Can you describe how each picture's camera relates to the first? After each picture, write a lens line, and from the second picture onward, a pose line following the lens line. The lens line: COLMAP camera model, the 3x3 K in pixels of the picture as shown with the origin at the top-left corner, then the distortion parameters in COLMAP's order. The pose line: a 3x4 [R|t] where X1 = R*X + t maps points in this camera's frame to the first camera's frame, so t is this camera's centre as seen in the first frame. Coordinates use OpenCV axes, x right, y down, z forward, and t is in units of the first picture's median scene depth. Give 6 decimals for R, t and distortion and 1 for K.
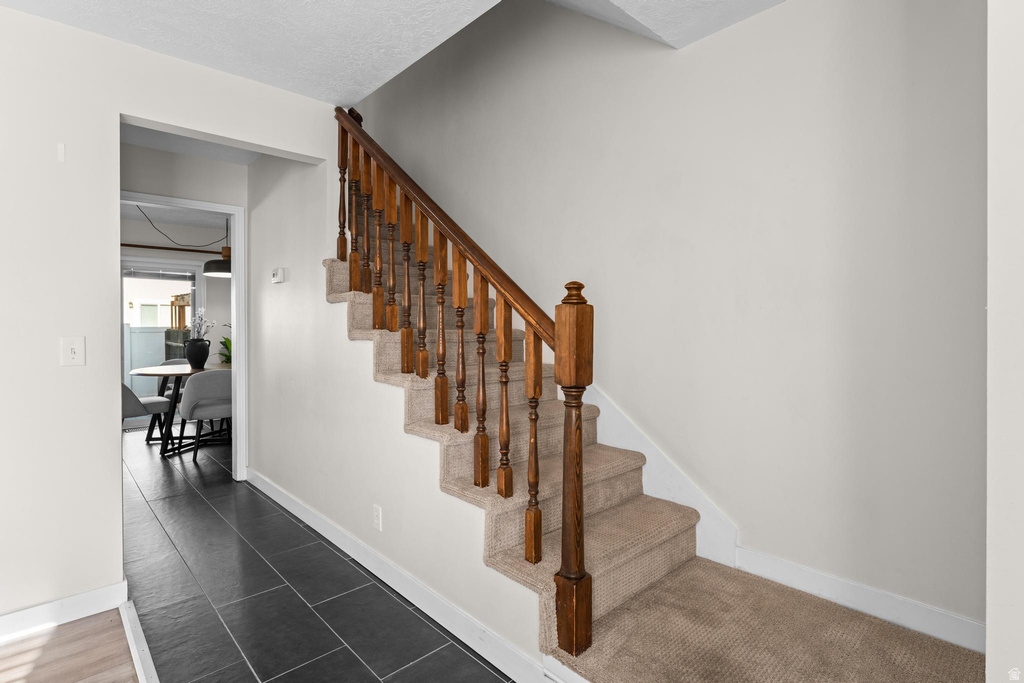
lens RADIAL K [[505.7, 0, 511.2], [0, 505.7, 330.6], [0, 0, 1]] dist [-0.001907, -0.000620]
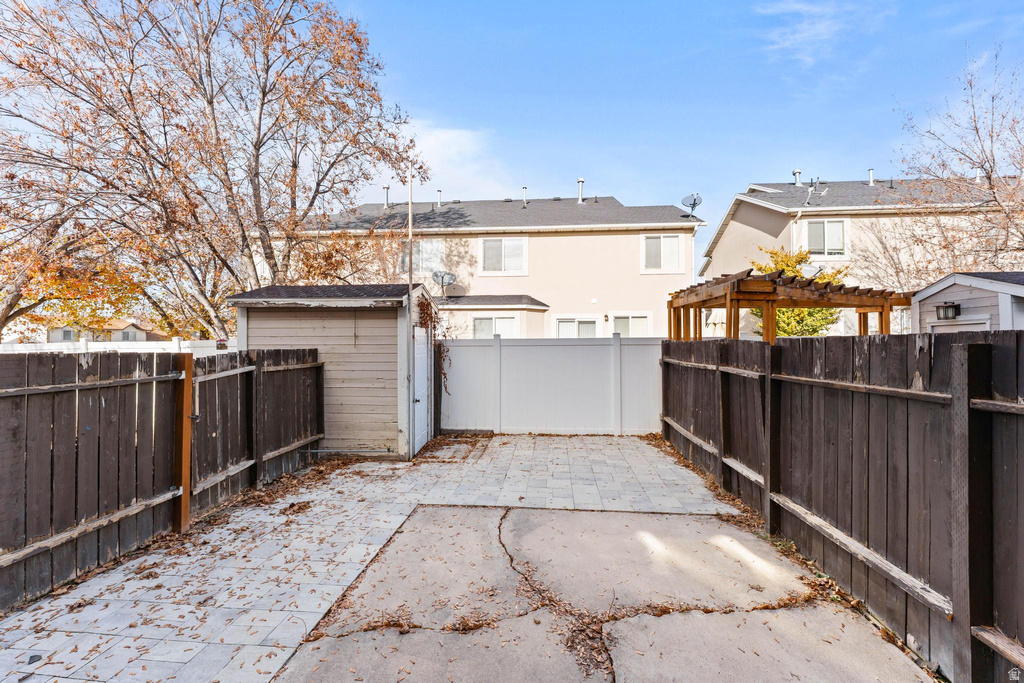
lens RADIAL K [[411.0, 0, 506.5], [0, 411.0, 337.9], [0, 0, 1]] dist [-0.002015, -0.000229]
pose [[0.663188, -0.008648, -0.748403, -0.393870], [-0.007474, 0.999807, -0.018176, 0.005963], [0.748416, 0.017648, 0.662995, 0.450024]]
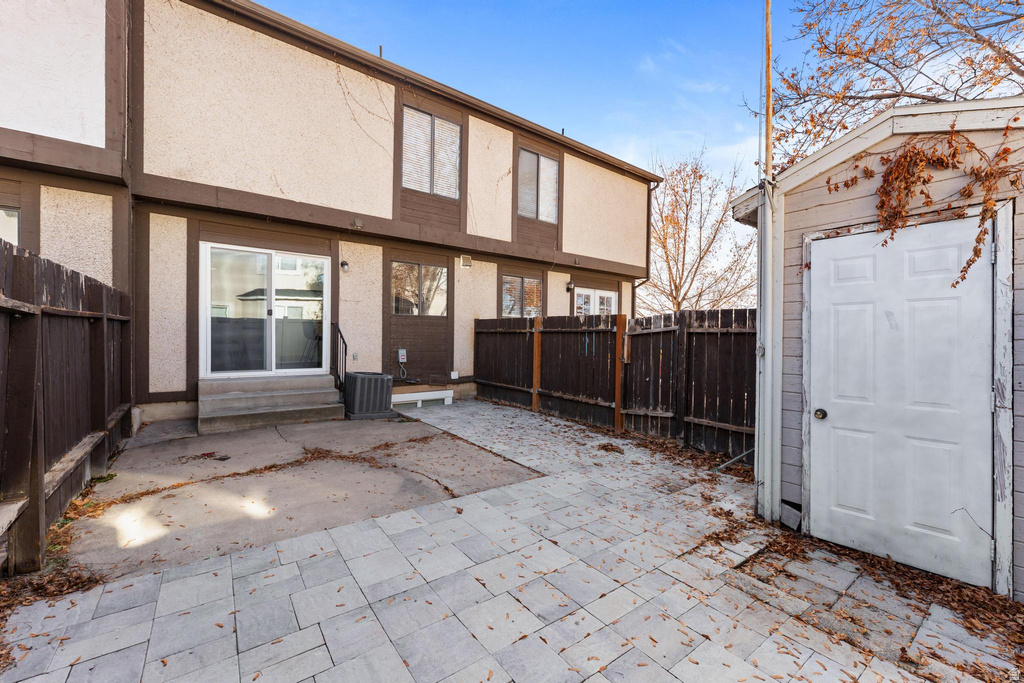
lens RADIAL K [[411.0, 0, 509.5], [0, 411.0, 341.0], [0, 0, 1]] dist [-0.002015, -0.000229]
pose [[-0.993826, -0.014271, 0.110026, -0.713143], [-0.012228, 0.999740, 0.019221, 0.035887], [-0.110272, 0.017757, -0.993743, 0.939186]]
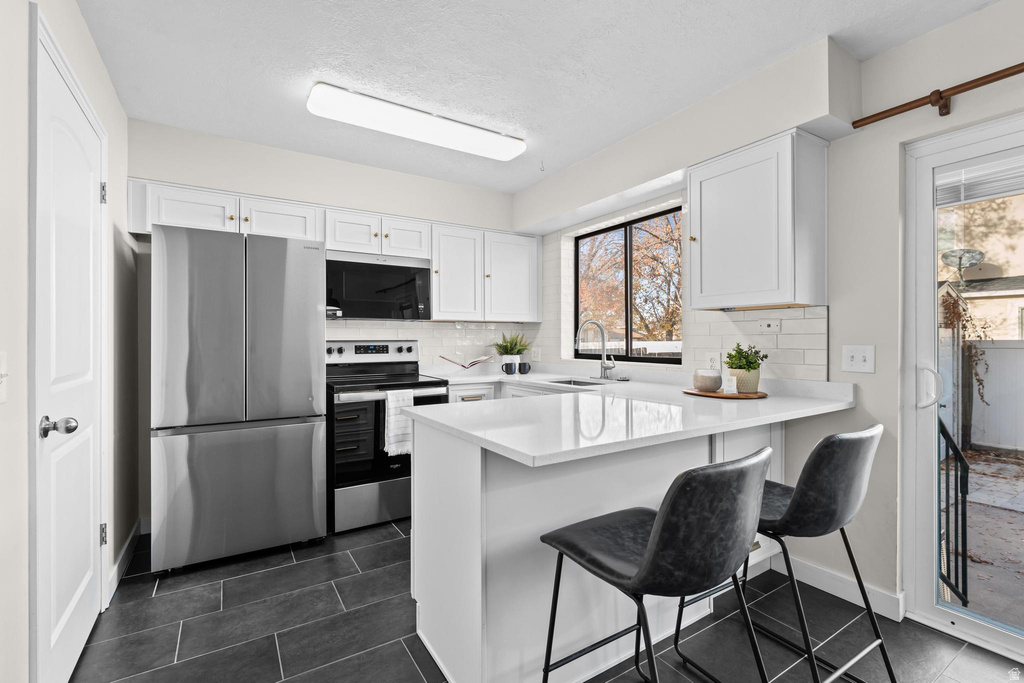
lens RADIAL K [[450.7, 0, 515.0], [0, 450.7, 337.0], [0, 0, 1]] dist [0.000063, -0.000070]
pose [[-0.178122, -0.003037, -0.984004, -0.227987], [-0.007449, 0.999971, -0.001738, -0.001304], [0.983980, 0.007021, -0.178140, 0.297287]]
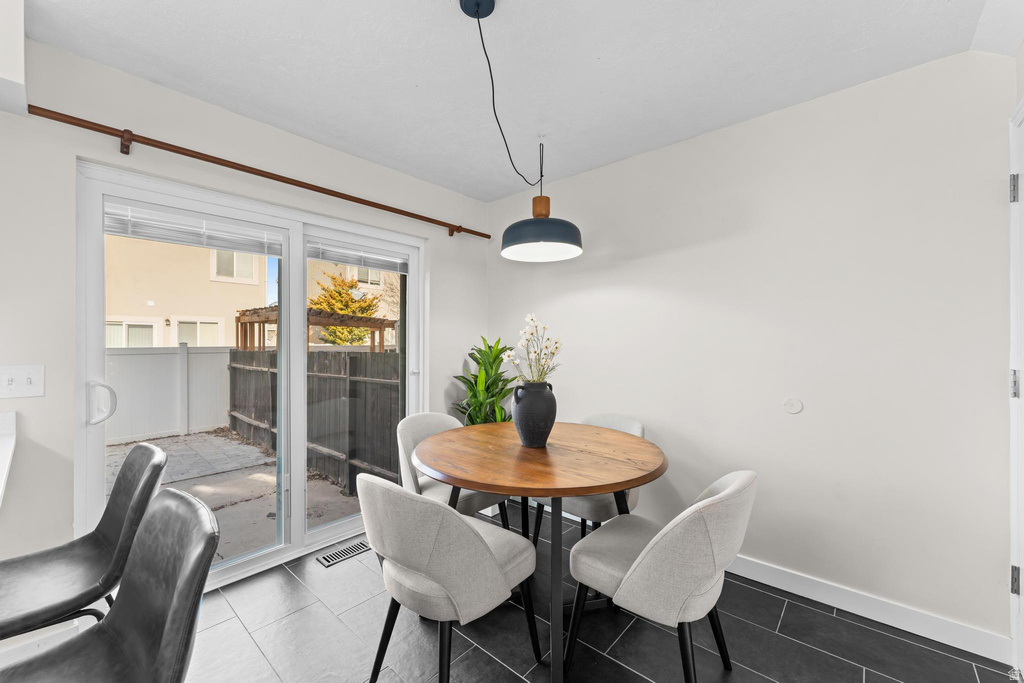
lens RADIAL K [[411.0, 0, 517.1], [0, 411.0, 343.6], [0, 0, 1]] dist [-0.002015, -0.000229]
pose [[0.994180, 0.000775, 0.107732, -0.270429], [0.000350, 0.999946, -0.010428, -0.004729], [-0.107734, 0.010405, 0.994125, 0.249620]]
